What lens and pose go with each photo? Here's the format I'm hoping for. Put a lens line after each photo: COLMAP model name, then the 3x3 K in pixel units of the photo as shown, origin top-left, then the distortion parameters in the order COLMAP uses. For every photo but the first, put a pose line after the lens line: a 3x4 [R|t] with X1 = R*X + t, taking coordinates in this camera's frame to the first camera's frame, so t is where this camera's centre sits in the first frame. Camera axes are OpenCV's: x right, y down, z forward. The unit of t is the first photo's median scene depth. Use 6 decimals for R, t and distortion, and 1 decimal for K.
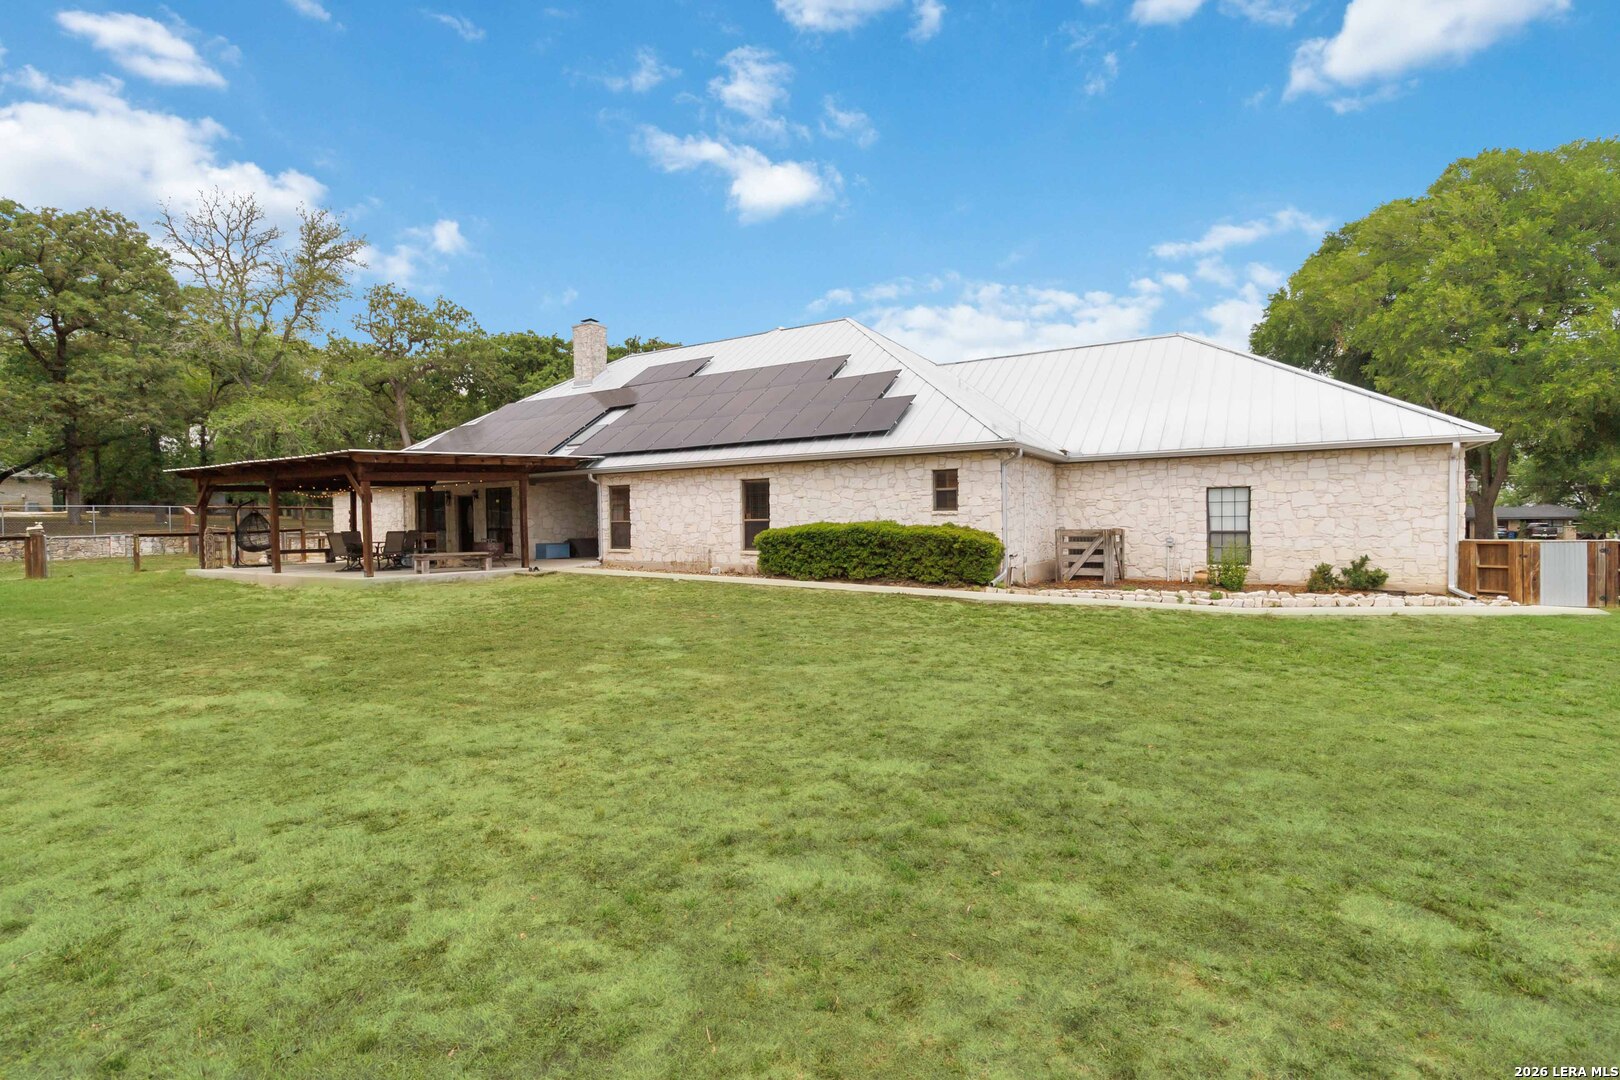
lens RADIAL K [[762.6, 0, 810.0], [0, 762.6, 540.0], [0, 0, 1]] dist [-0.000185, -0.001025]
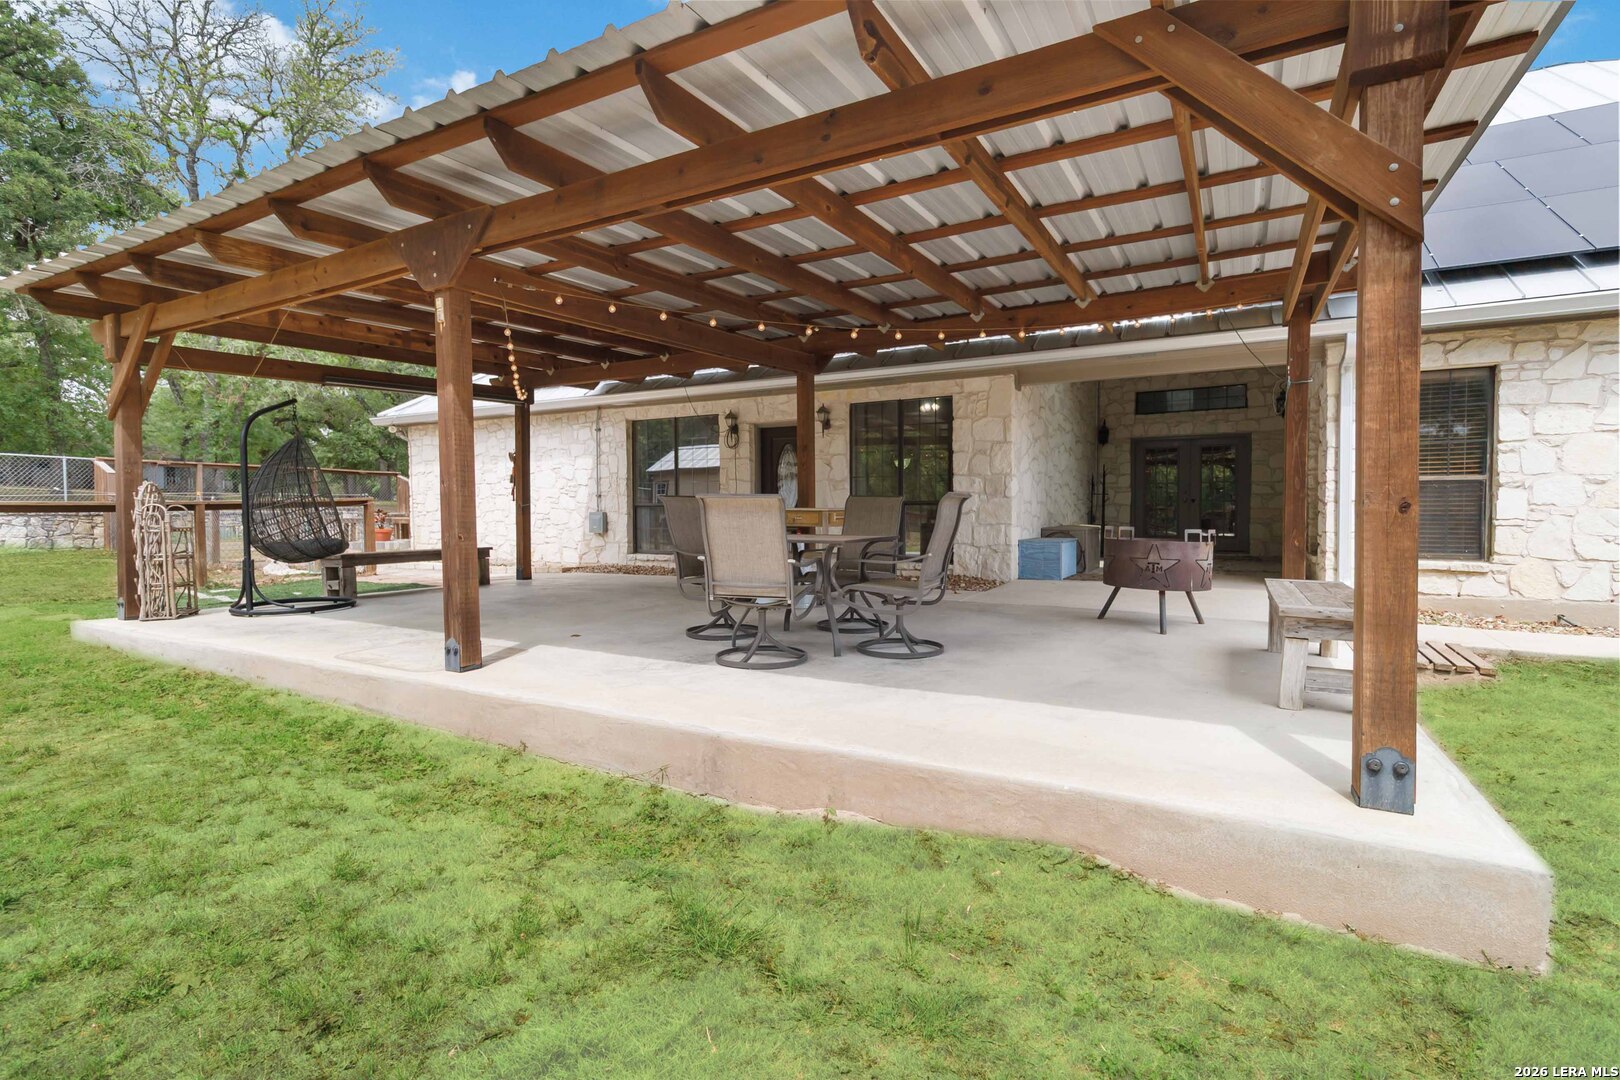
lens RADIAL K [[762.6, 0, 810.0], [0, 762.6, 540.0], [0, 0, 1]] dist [-0.000185, -0.001025]
pose [[0.998534, 0.008710, 0.053416, -0.534629], [-0.009377, 0.999881, 0.012253, 0.001252], [-0.053303, -0.012736, 0.998497, 0.672834]]
